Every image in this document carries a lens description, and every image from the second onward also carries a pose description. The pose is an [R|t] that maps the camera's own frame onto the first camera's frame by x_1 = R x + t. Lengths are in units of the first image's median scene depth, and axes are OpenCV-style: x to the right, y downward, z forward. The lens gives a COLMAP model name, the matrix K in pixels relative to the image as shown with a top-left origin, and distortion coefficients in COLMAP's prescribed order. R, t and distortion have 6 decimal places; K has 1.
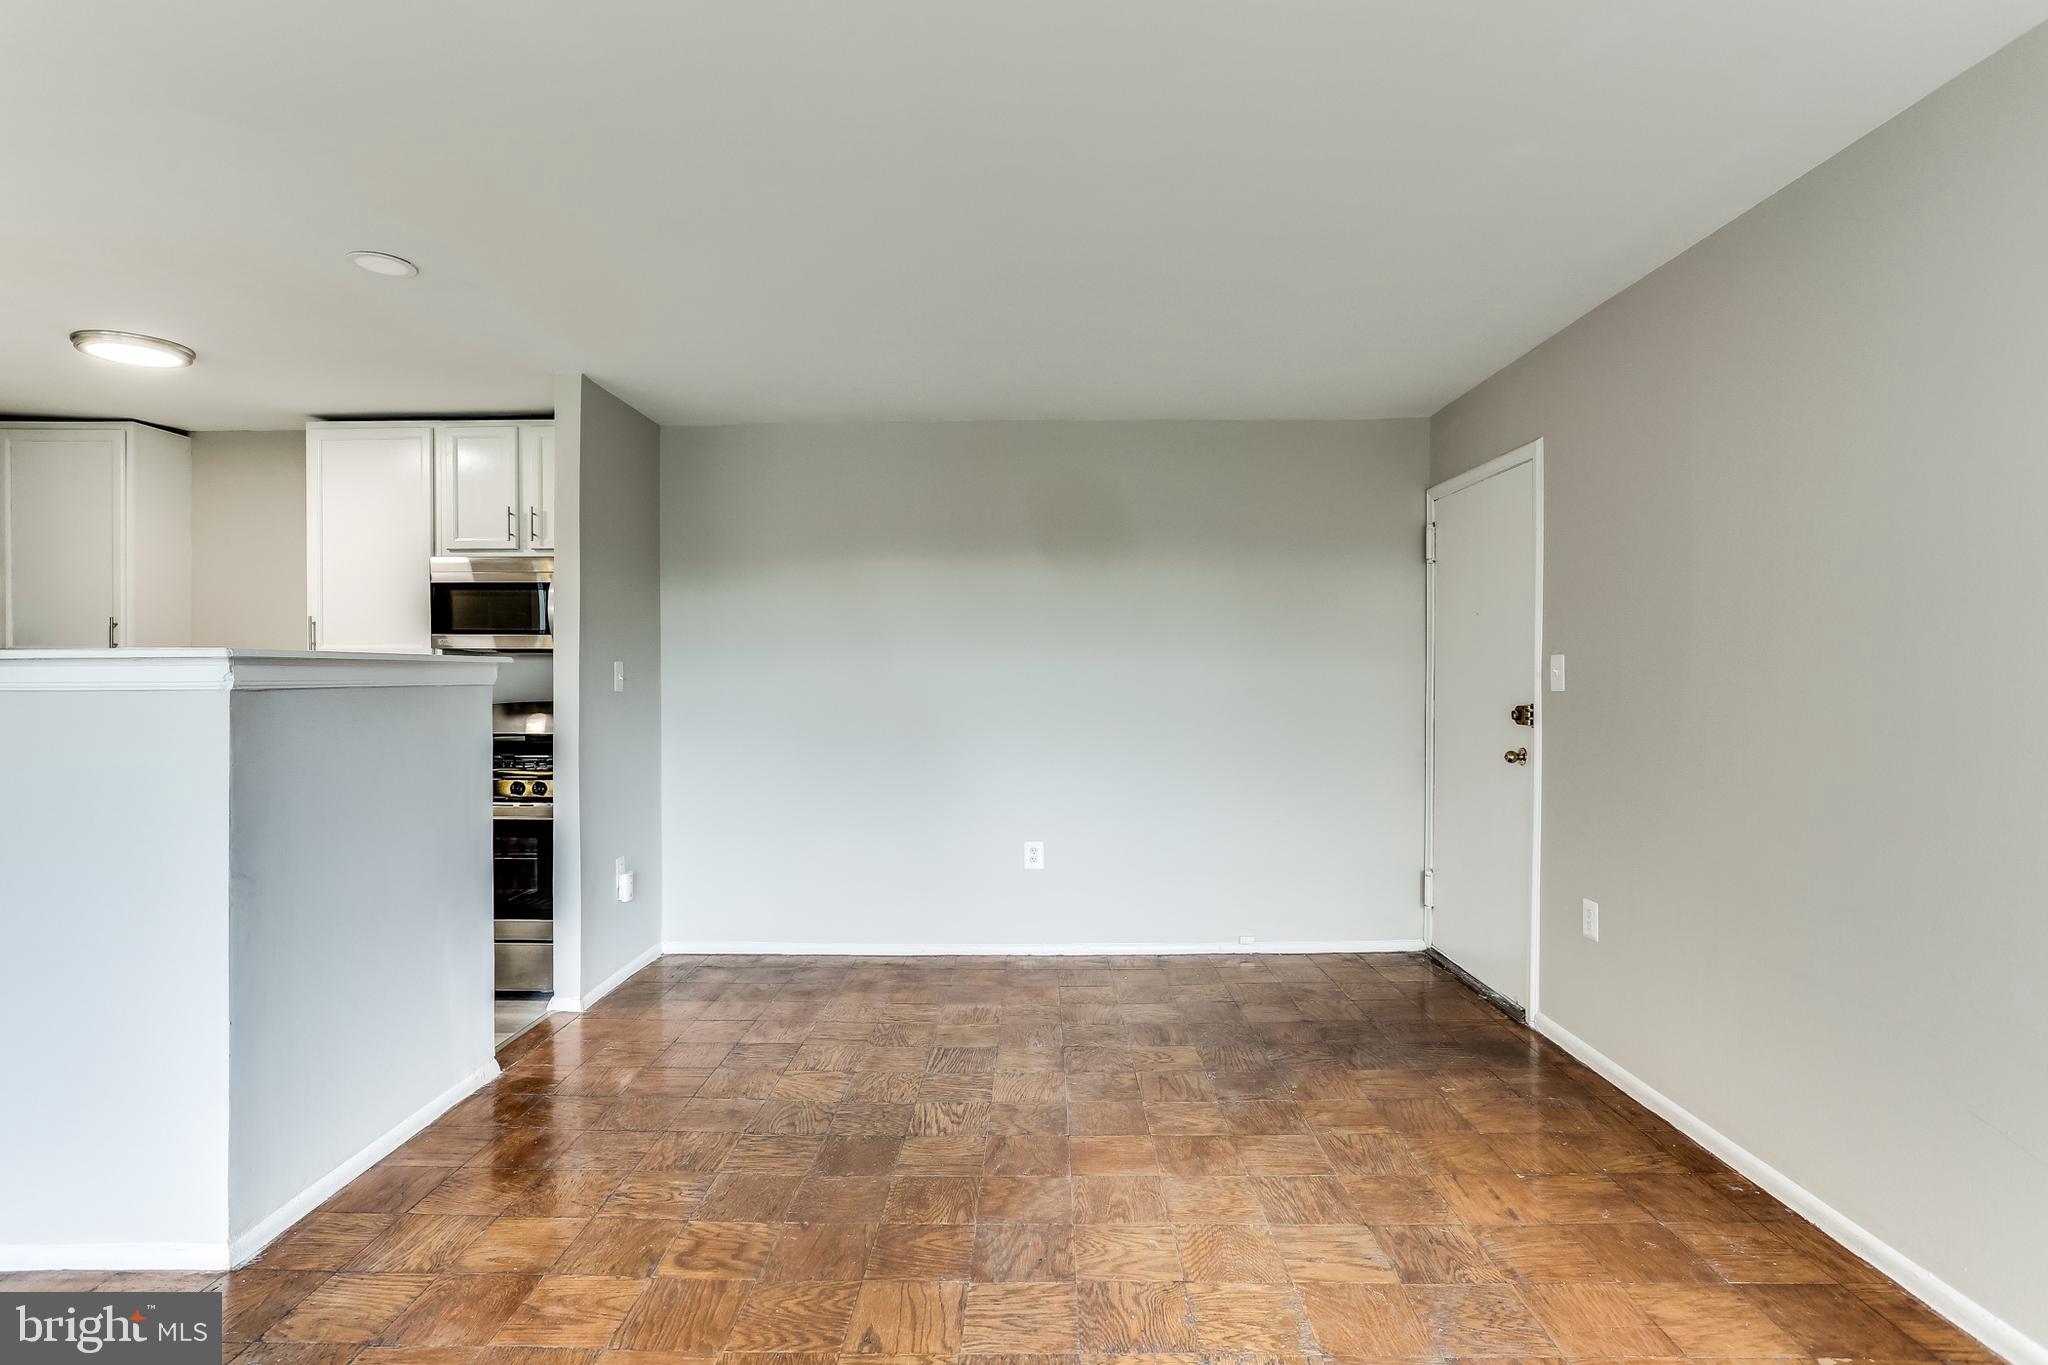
lens RADIAL K [[1006.0, 0, 1023.6], [0, 1006.0, 677.4], [0, 0, 1]] dist [-0.047276, 0.032178]
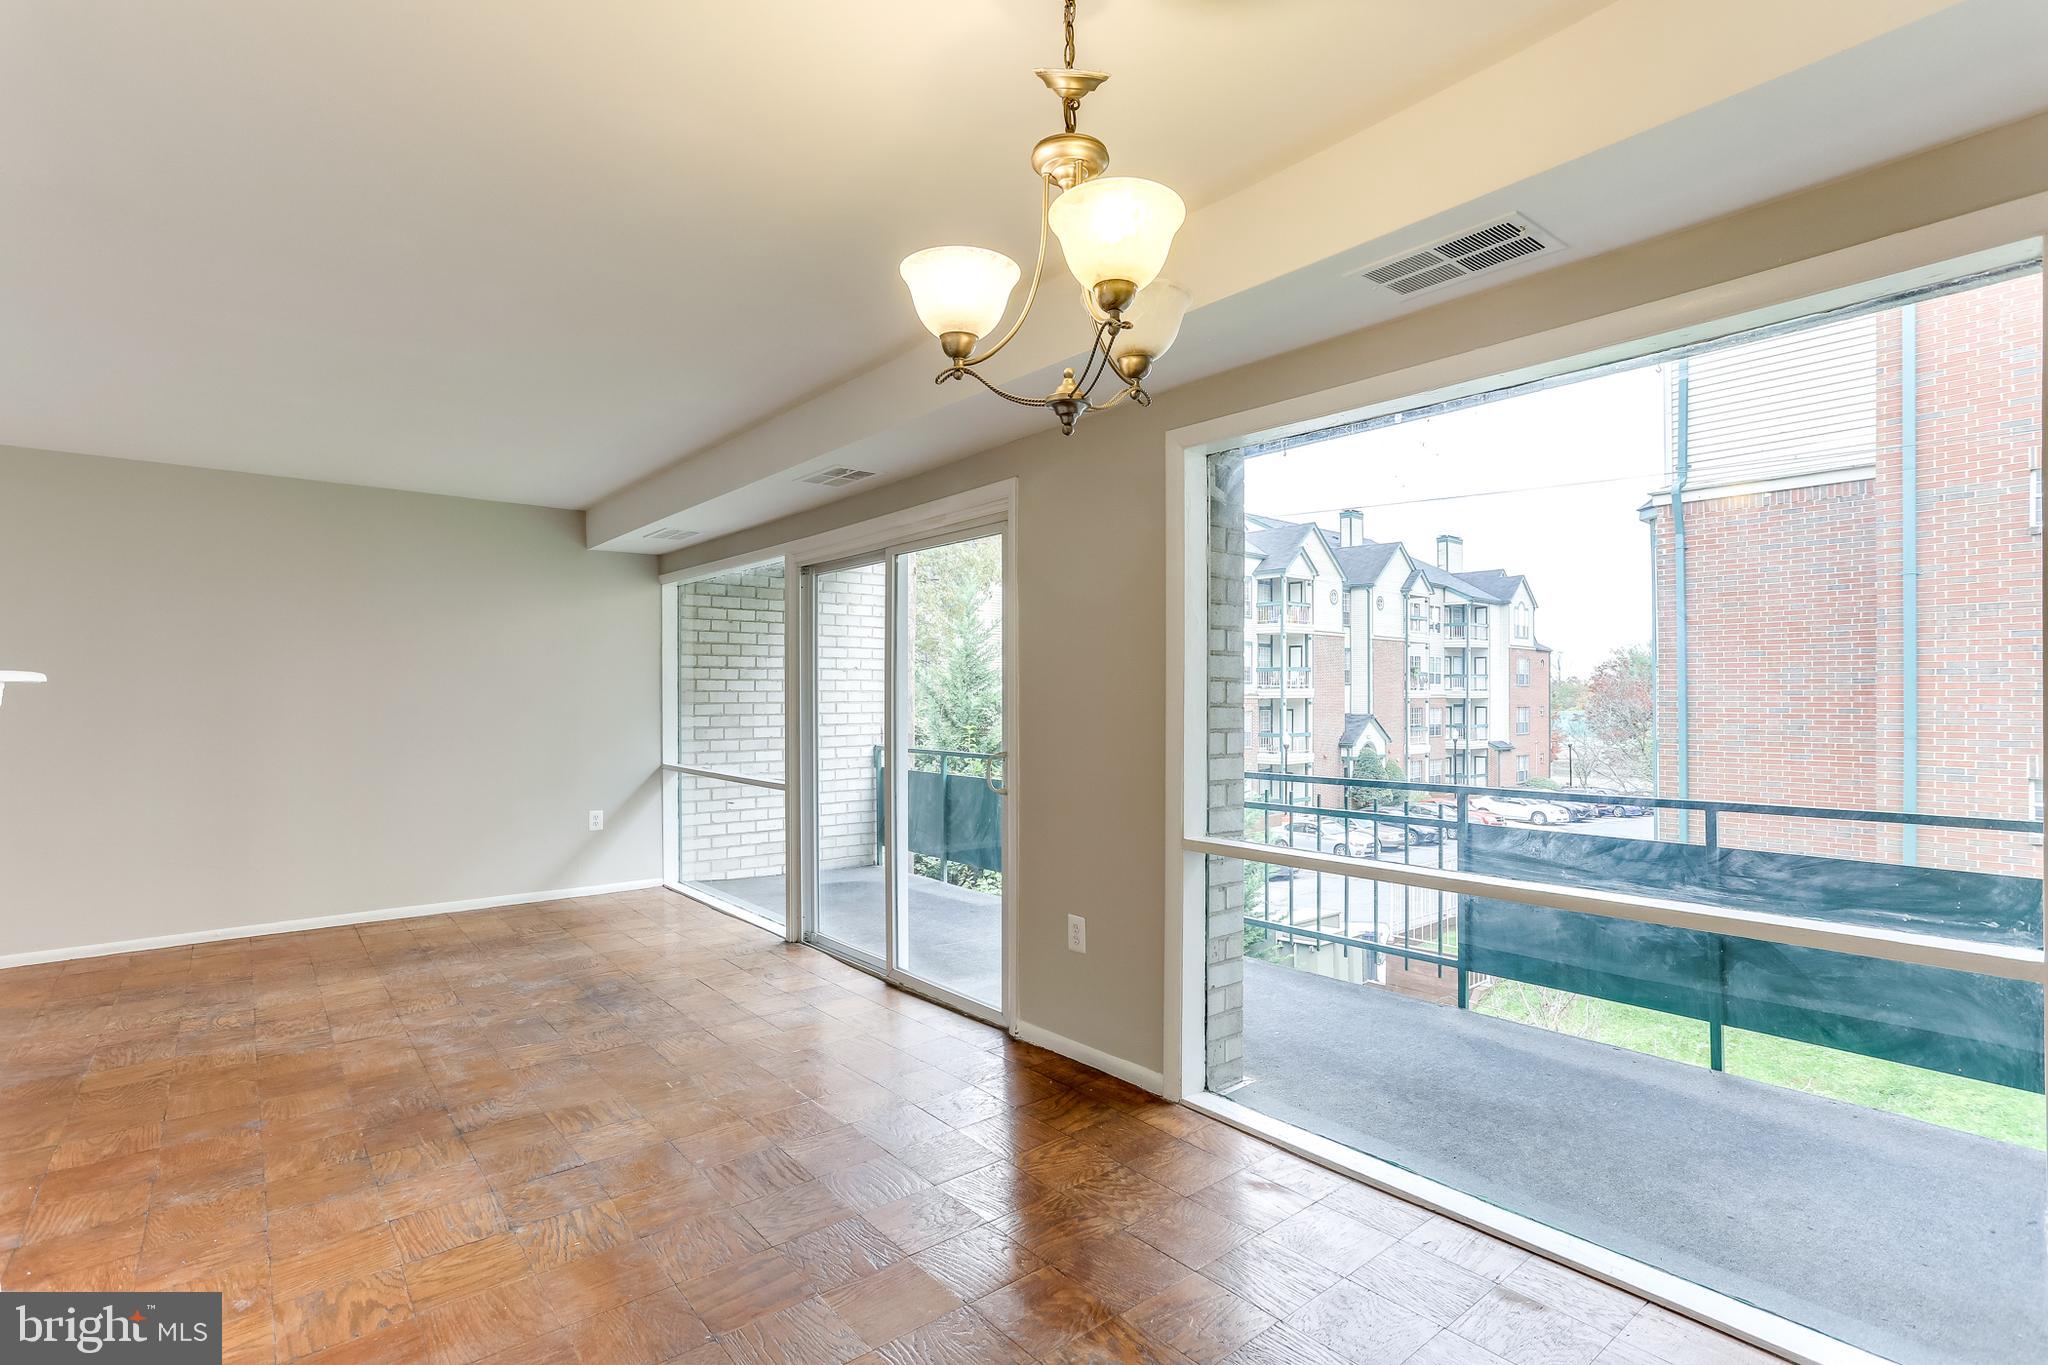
lens RADIAL K [[996.1, 0, 1020.5], [0, 996.1, 691.4], [0, 0, 1]] dist [-0.045298, 0.032611]
pose [[-0.642206, 0.002041, 0.766530, -1.365993], [0.004492, 0.999989, 0.001101, -0.004845], [-0.766519, 0.004150, -0.642208, 0.517817]]
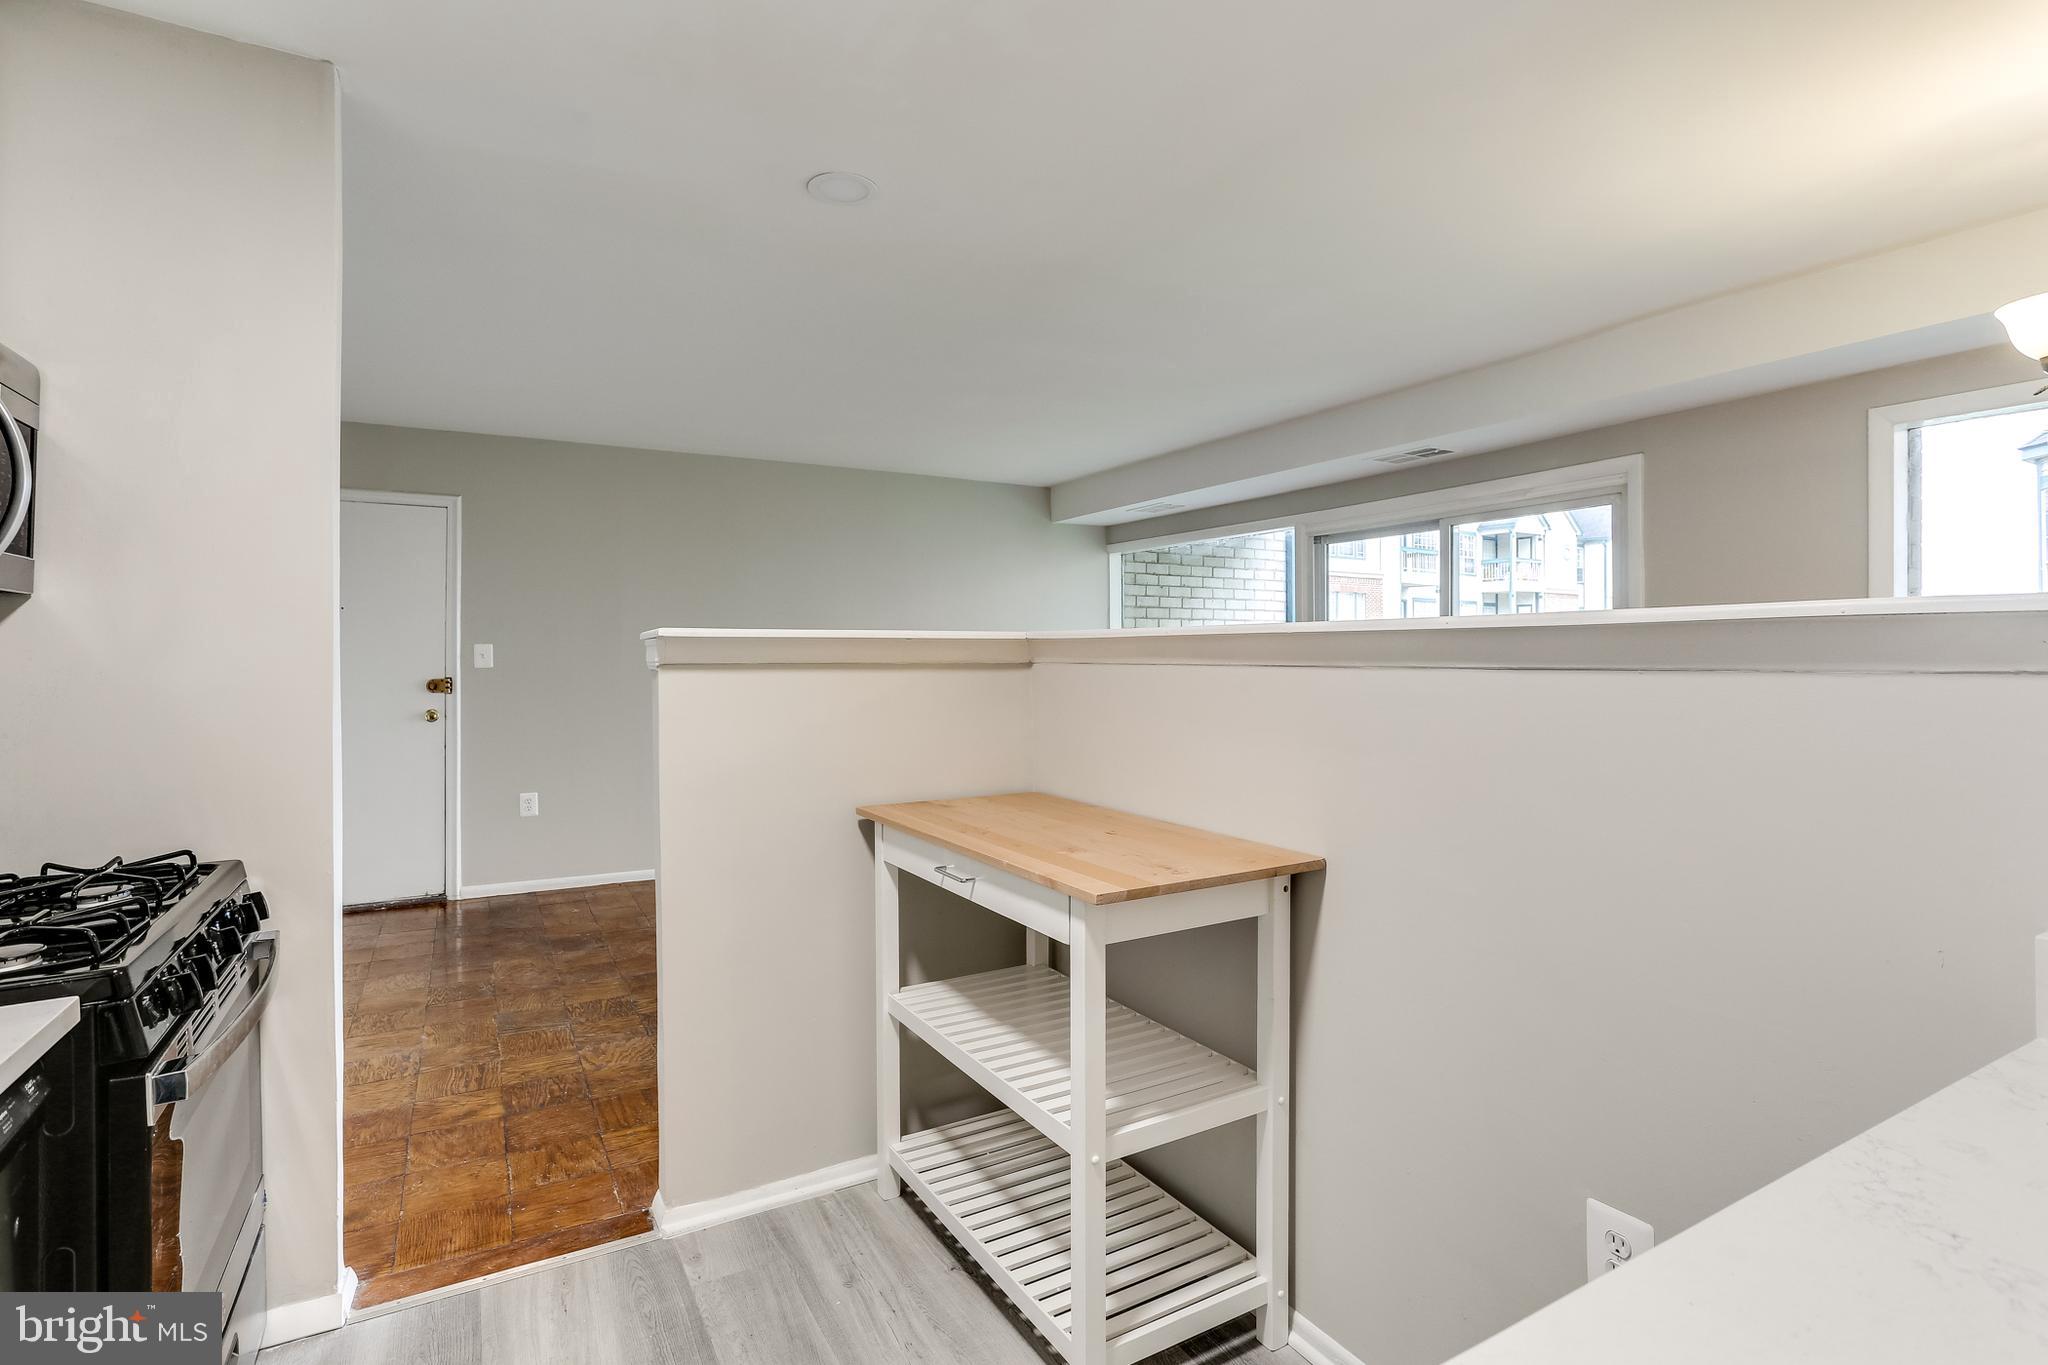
lens RADIAL K [[1001.5, 0, 1015.8], [0, 1001.5, 651.3], [0, 0, 1]] dist [-0.046739, 0.029507]
pose [[-0.500363, 0.005014, 0.865801, -1.179882], [0.006154, 0.999979, -0.002235, -0.003150], [-0.865794, 0.004209, -0.500383, 1.038508]]
